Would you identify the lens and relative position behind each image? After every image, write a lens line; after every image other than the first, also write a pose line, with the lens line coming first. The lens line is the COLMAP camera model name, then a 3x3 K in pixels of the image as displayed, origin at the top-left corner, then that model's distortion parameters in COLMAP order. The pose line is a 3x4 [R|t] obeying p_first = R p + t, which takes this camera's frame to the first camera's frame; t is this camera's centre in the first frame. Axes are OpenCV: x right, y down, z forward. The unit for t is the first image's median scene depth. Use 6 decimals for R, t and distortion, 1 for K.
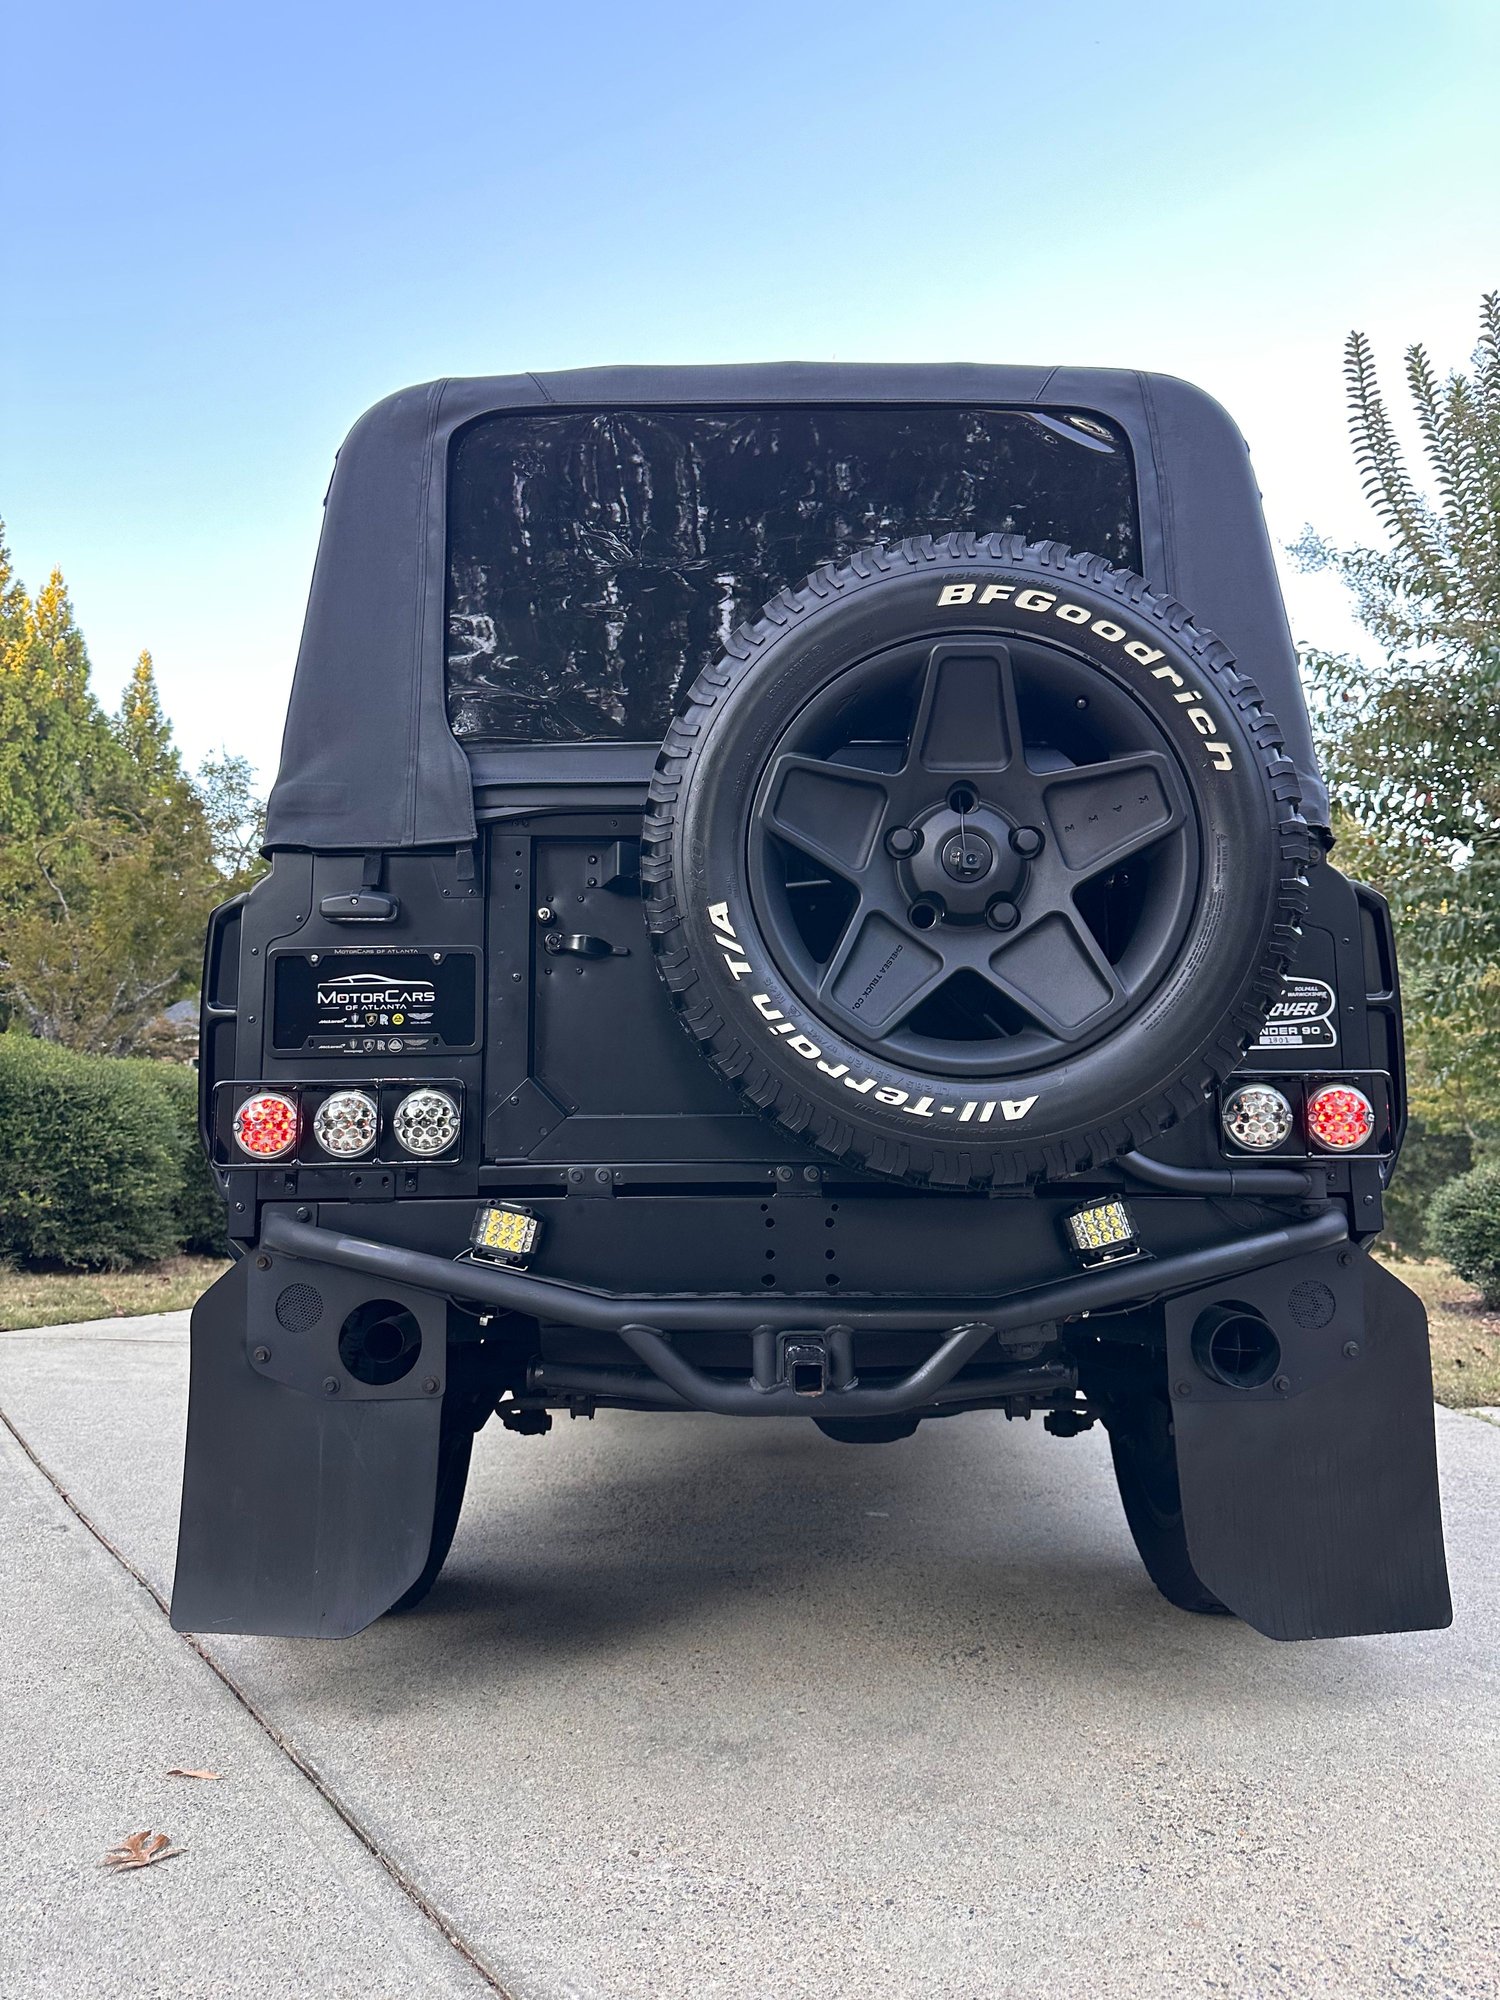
lens RADIAL K [[1480.6, 0, 909.0], [0, 1480.6, 961.6], [0, 0, 1]] dist [0.035539, -0.008684]
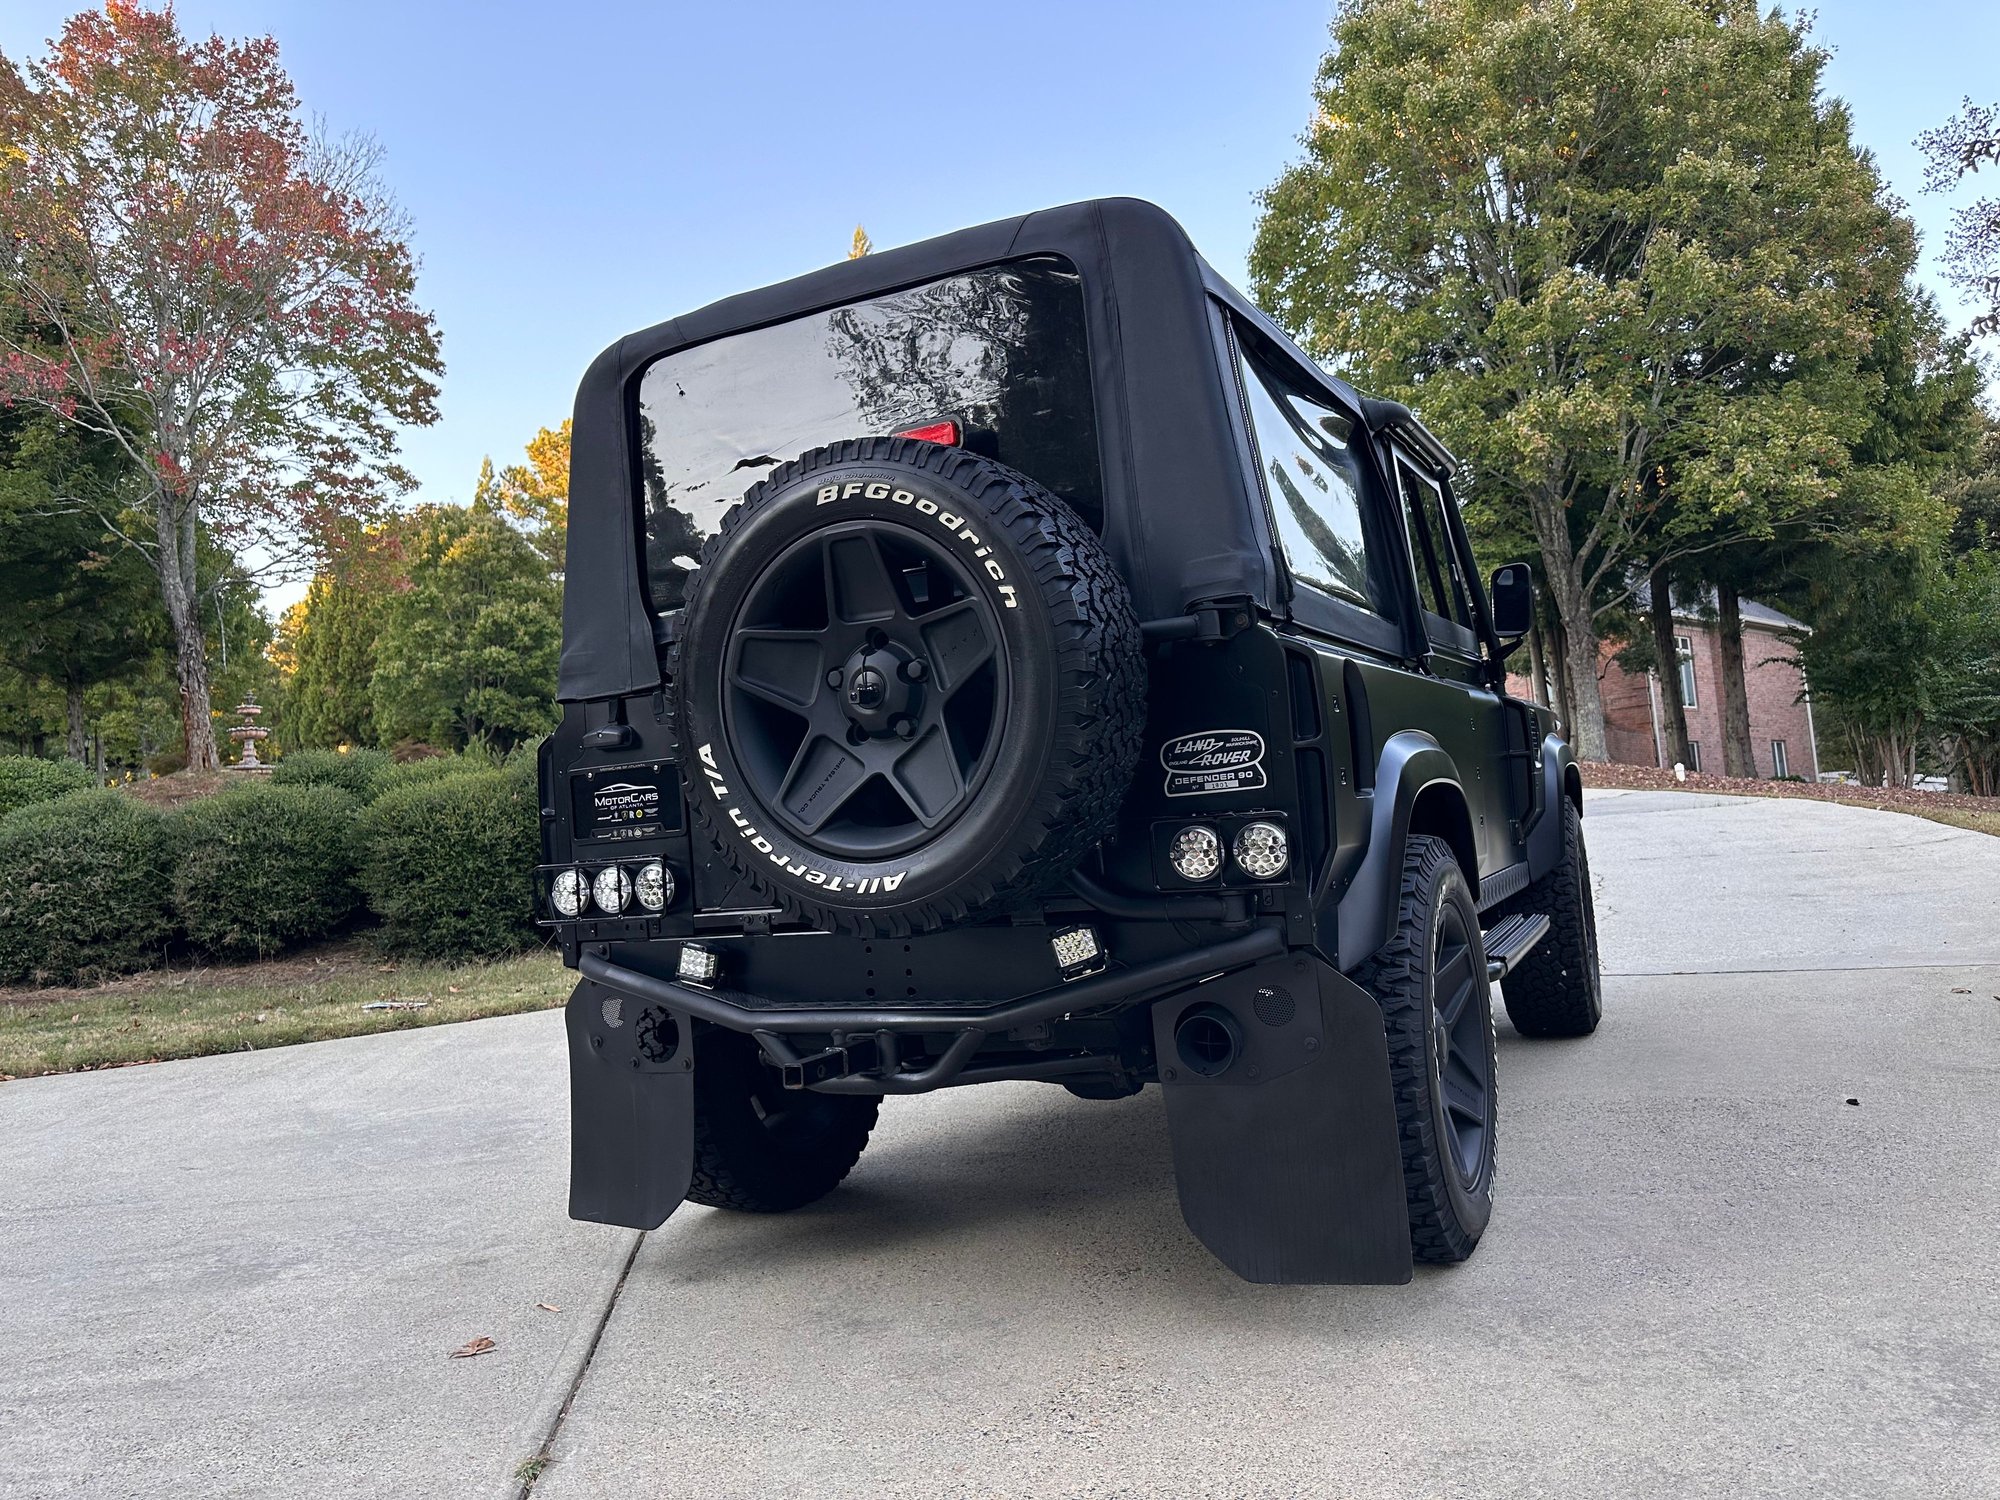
lens RADIAL K [[1415.2, 0, 995.3], [0, 1415.2, 743.8], [0, 0, 1]] dist [0.019923, -0.031094]
pose [[0.905779, -0.090361, -0.414004, 0.645875], [0.130605, 0.988968, 0.069891, -0.094383], [0.403121, -0.117377, 0.907588, -0.102378]]
